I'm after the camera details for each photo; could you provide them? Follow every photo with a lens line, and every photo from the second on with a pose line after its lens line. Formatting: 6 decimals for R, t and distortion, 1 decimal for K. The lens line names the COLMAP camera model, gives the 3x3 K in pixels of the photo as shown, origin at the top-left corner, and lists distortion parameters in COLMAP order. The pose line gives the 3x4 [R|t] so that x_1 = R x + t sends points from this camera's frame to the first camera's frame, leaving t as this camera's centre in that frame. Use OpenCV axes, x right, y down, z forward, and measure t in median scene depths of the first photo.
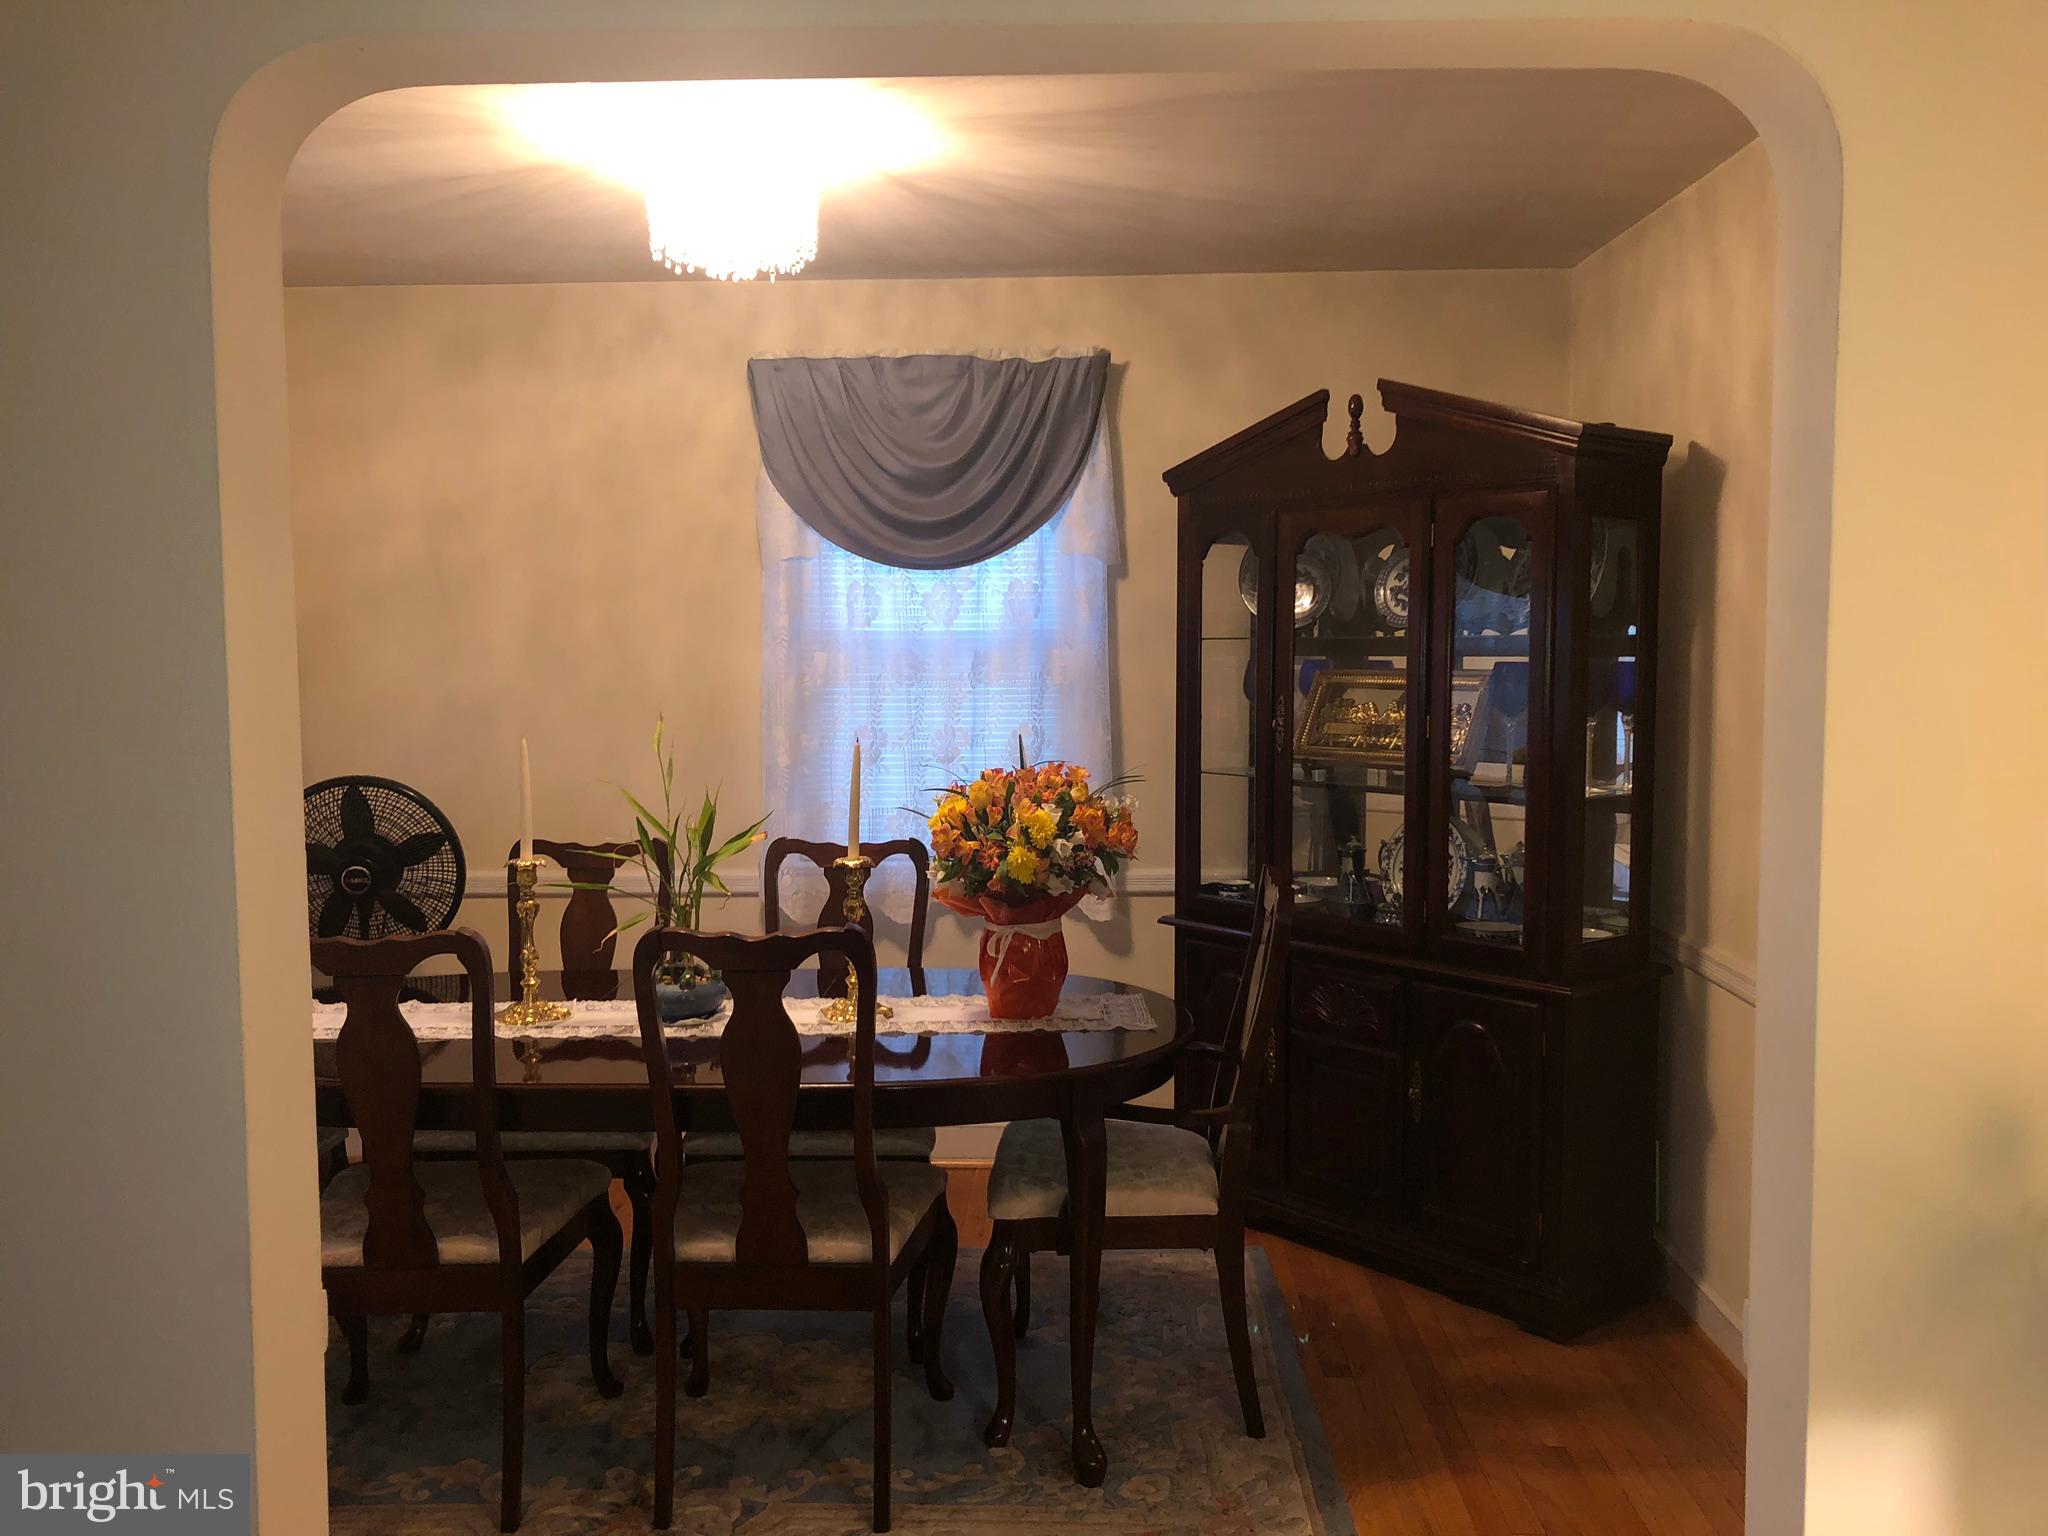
lens RADIAL K [[1708.8, 0, 1031.6], [0, 1708.8, 749.8], [0, 0, 1]] dist [0.051128, 0.000105]
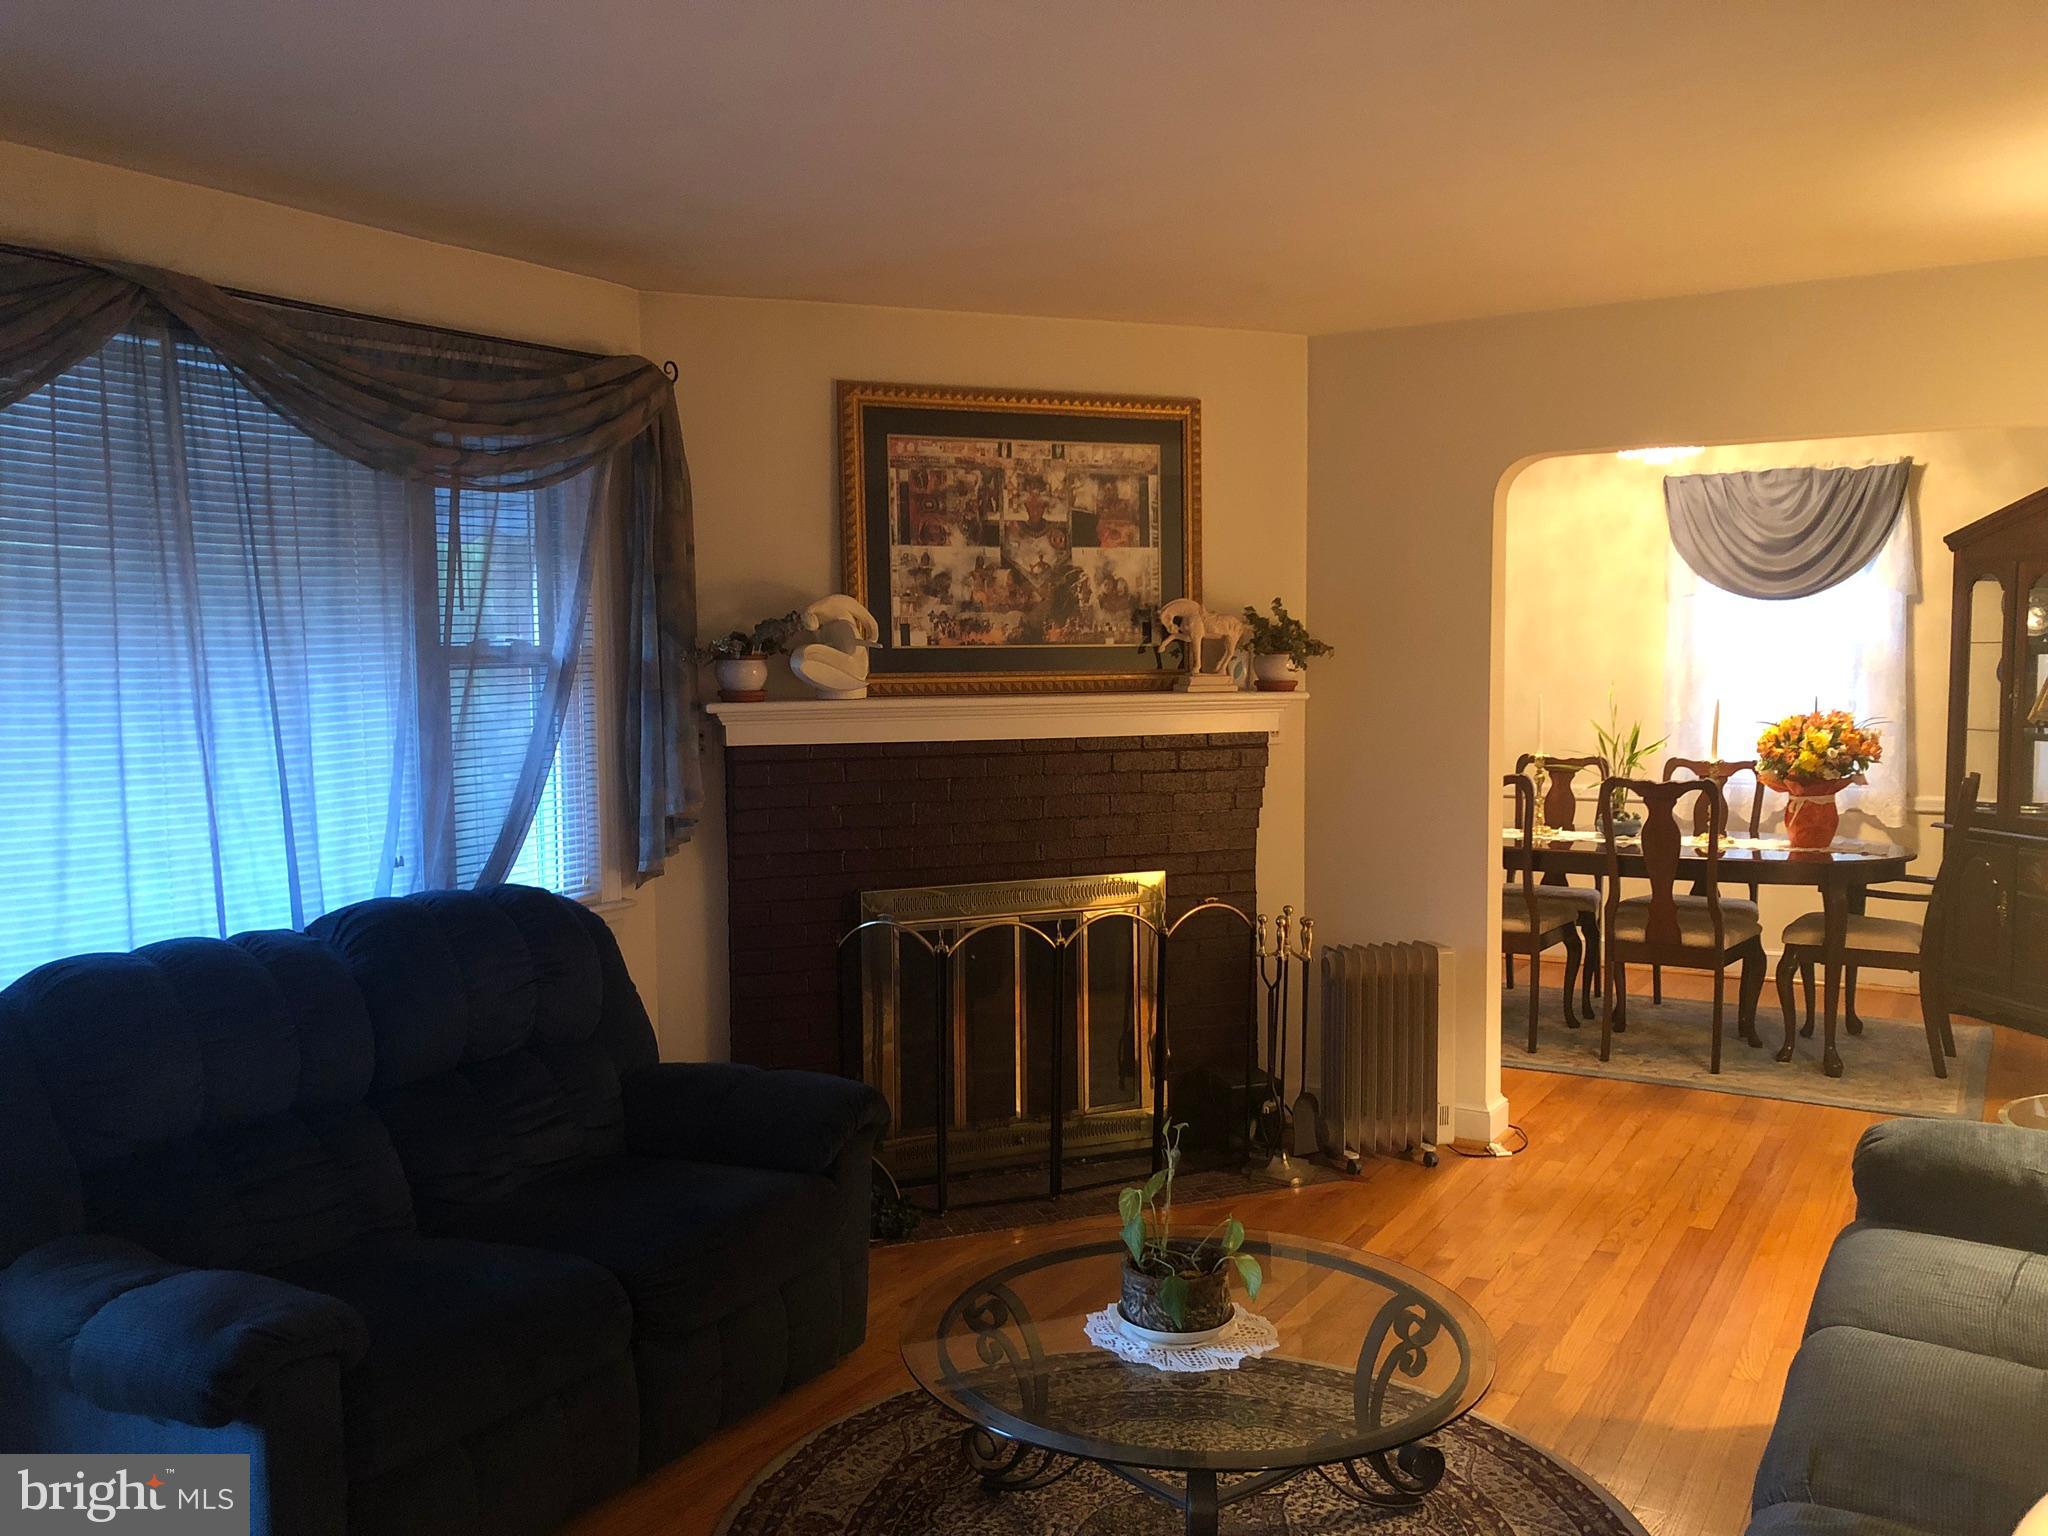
lens RADIAL K [[1708.8, 0, 1045.8], [0, 1708.8, 770.7], [0, 0, 1]] dist [0.051128, 0.000105]
pose [[0.879602, 0.034118, -0.474486, 0.113729], [-0.030565, 0.999417, 0.015202, 0.052625], [0.474728, 0.001131, 0.880132, -0.781244]]
